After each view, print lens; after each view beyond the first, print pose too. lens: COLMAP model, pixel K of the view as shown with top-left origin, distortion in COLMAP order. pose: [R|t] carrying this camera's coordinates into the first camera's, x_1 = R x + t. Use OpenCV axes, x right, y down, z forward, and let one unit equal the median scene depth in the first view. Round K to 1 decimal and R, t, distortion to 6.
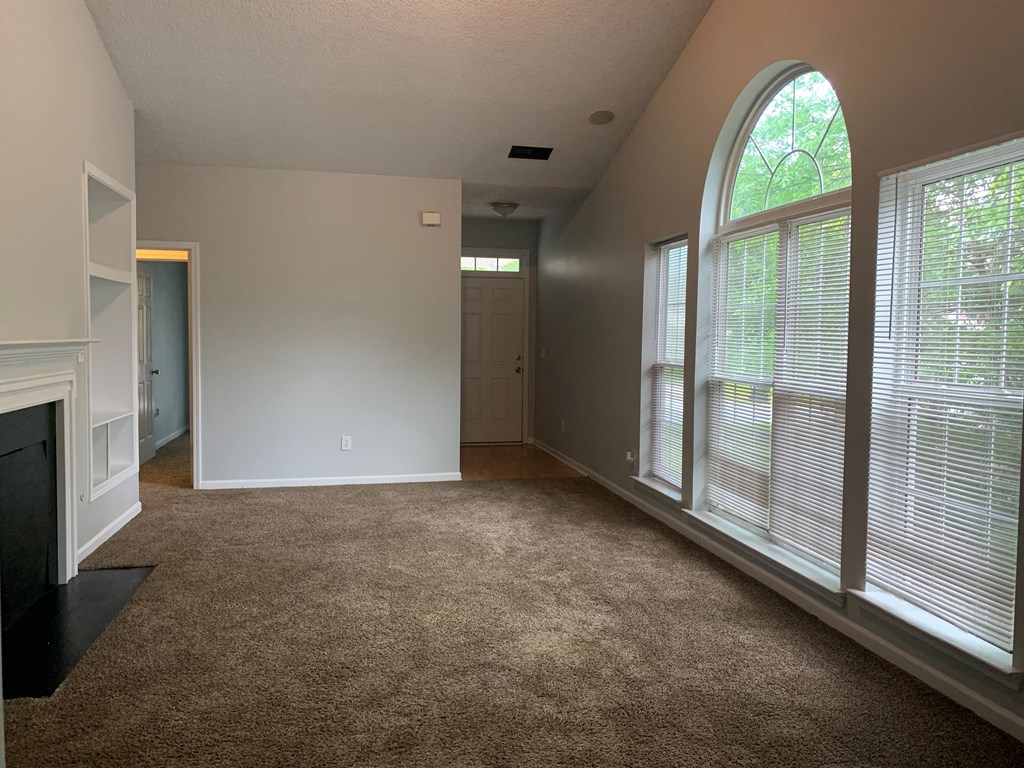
lens RADIAL K [[784.0, 0, 507.2], [0, 784.0, 381.2], [0, 0, 1]] dist [0.063616, -0.059658]
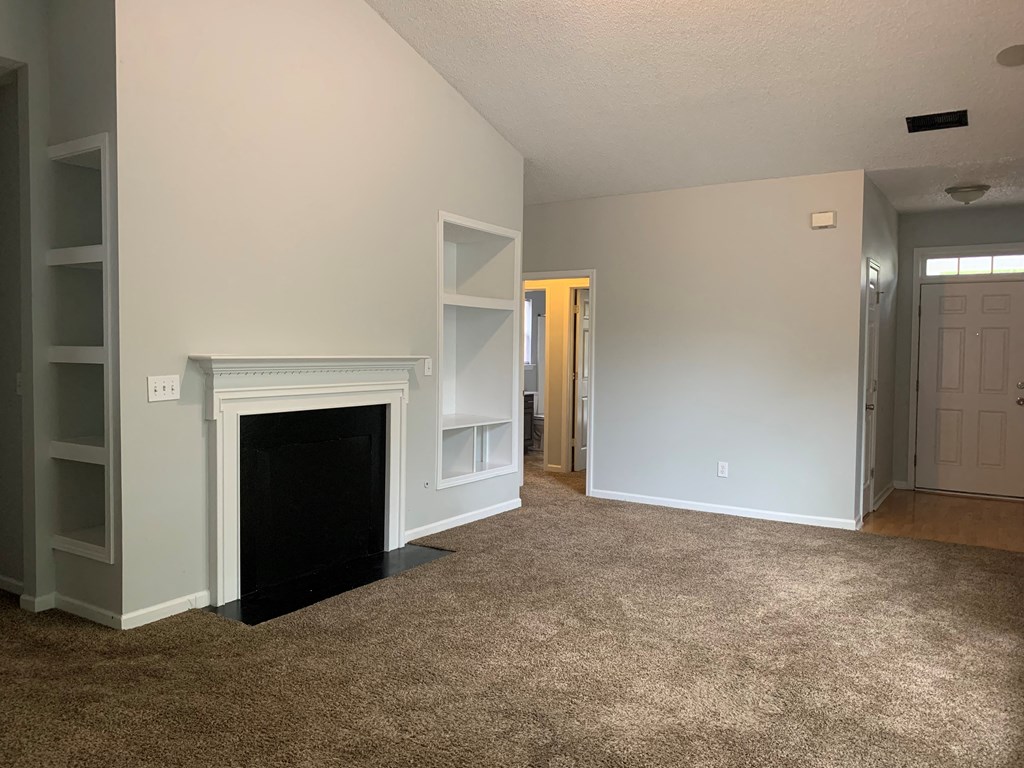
lens RADIAL K [[784.0, 0, 504.3], [0, 784.0, 378.8], [0, 0, 1]] dist [0.063616, -0.059658]
pose [[0.718463, 0.027776, -0.695011, 0.395826], [-0.047120, 0.998851, -0.008792, -0.012742], [0.693968, 0.039066, 0.718946, 0.212297]]
